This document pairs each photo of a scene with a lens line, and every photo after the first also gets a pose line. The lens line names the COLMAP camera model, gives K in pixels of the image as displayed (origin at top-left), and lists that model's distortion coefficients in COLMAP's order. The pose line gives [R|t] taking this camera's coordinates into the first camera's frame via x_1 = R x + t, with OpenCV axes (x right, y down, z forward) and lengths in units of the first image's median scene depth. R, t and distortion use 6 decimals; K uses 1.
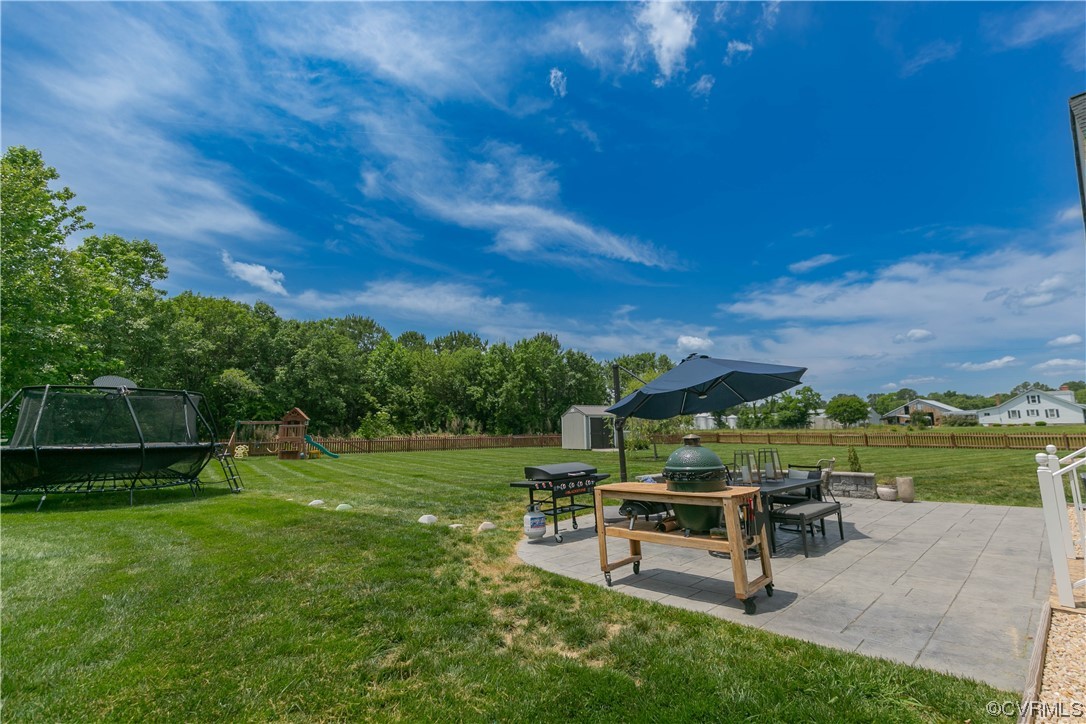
lens RADIAL K [[479.3, 0, 536.7], [0, 479.3, 333.5], [0, 0, 1]] dist [-0.001628, -0.000665]
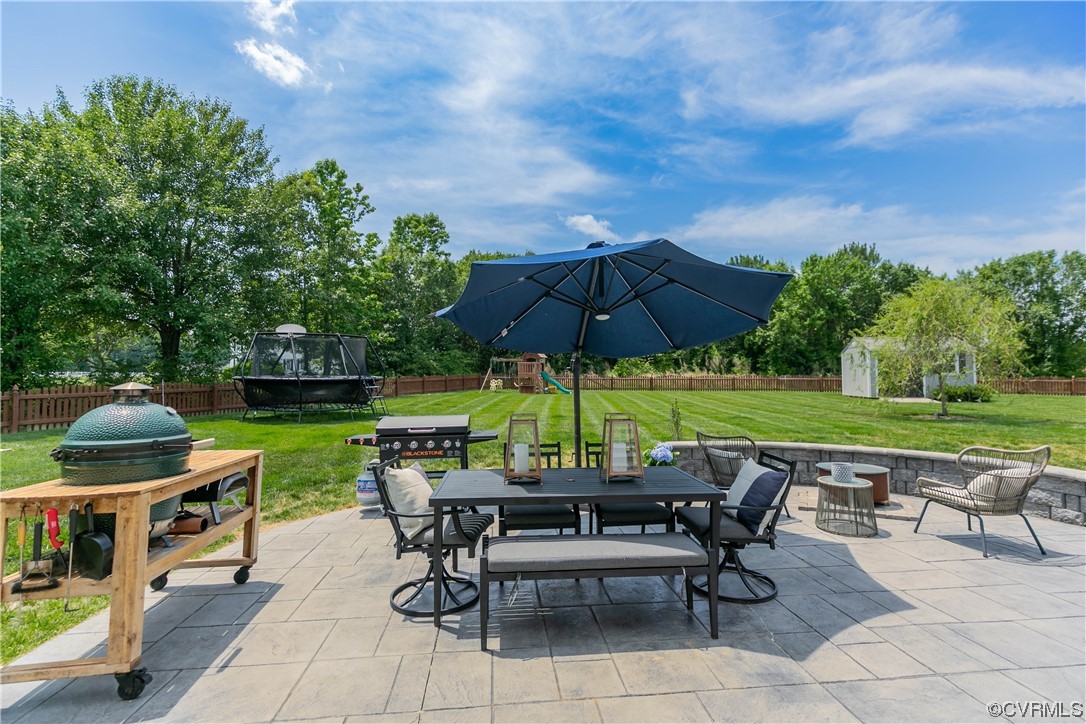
lens RADIAL K [[495.0, 0, 550.4], [0, 495.0, 354.6], [0, 0, 1]] dist [0.002307, -0.000383]
pose [[0.789705, -0.005420, -0.613463, 0.129723], [0.111253, 0.984646, 0.134515, 0.016708], [0.603315, -0.174477, 0.778183, 0.097056]]
